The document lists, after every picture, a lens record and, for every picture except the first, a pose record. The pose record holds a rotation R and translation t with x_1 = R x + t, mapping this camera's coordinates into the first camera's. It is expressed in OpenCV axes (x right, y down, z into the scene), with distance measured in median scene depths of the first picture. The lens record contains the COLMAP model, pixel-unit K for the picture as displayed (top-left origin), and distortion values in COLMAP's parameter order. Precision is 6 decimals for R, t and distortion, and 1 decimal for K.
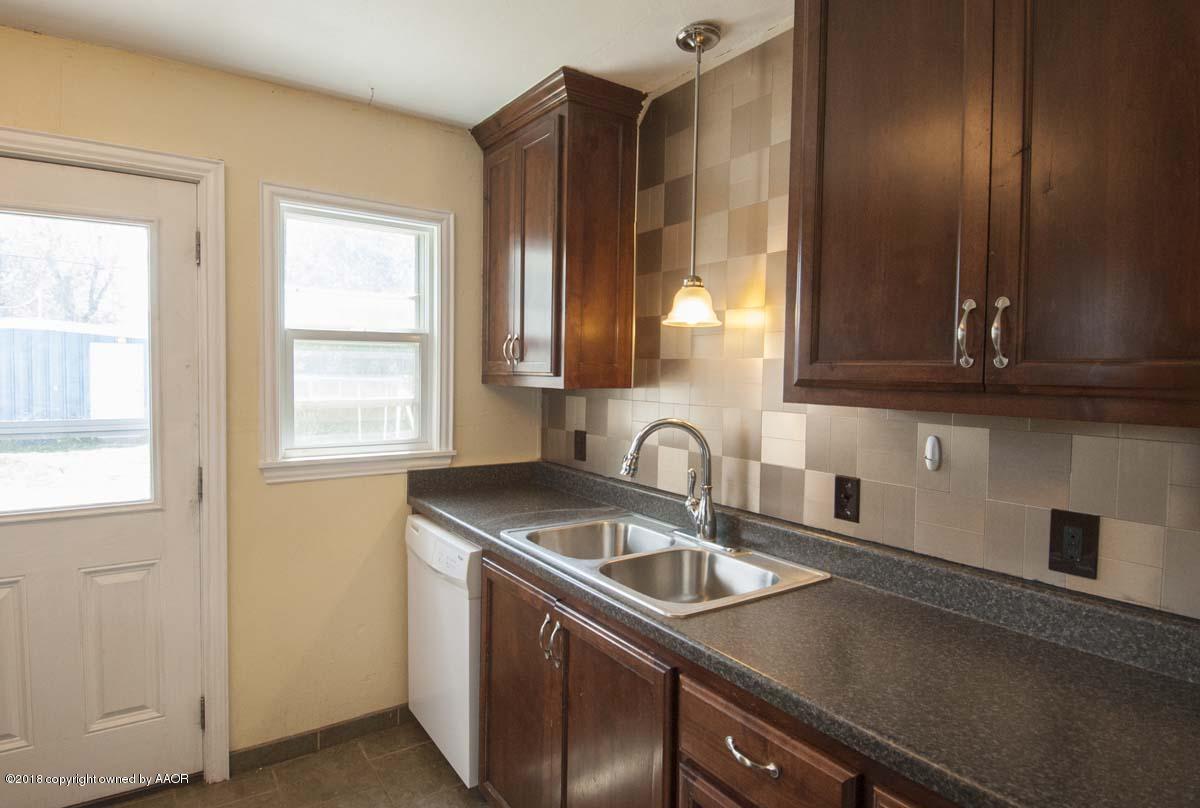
lens RADIAL K [[662.3, 0, 590.6], [0, 662.3, 404.1], [0, 0, 1]] dist [0.014196, -0.002142]
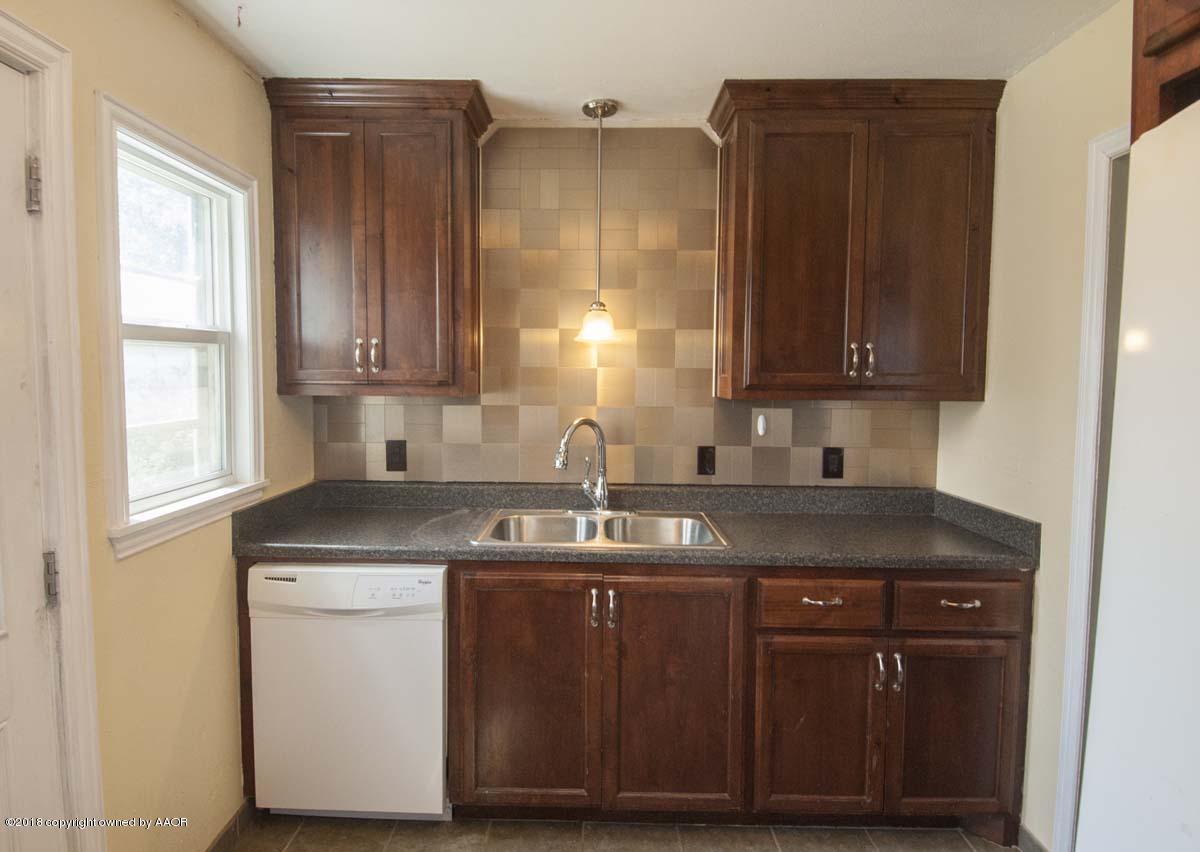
lens RADIAL K [[710.8, 0, 583.1], [0, 710.8, 419.3], [0, 0, 1]] dist [0.034162, -0.002661]
pose [[0.569773, -0.067981, 0.818986, -1.107841], [0.042769, 0.997675, 0.053059, -0.051396], [-0.820689, 0.004796, 0.571355, 0.299210]]
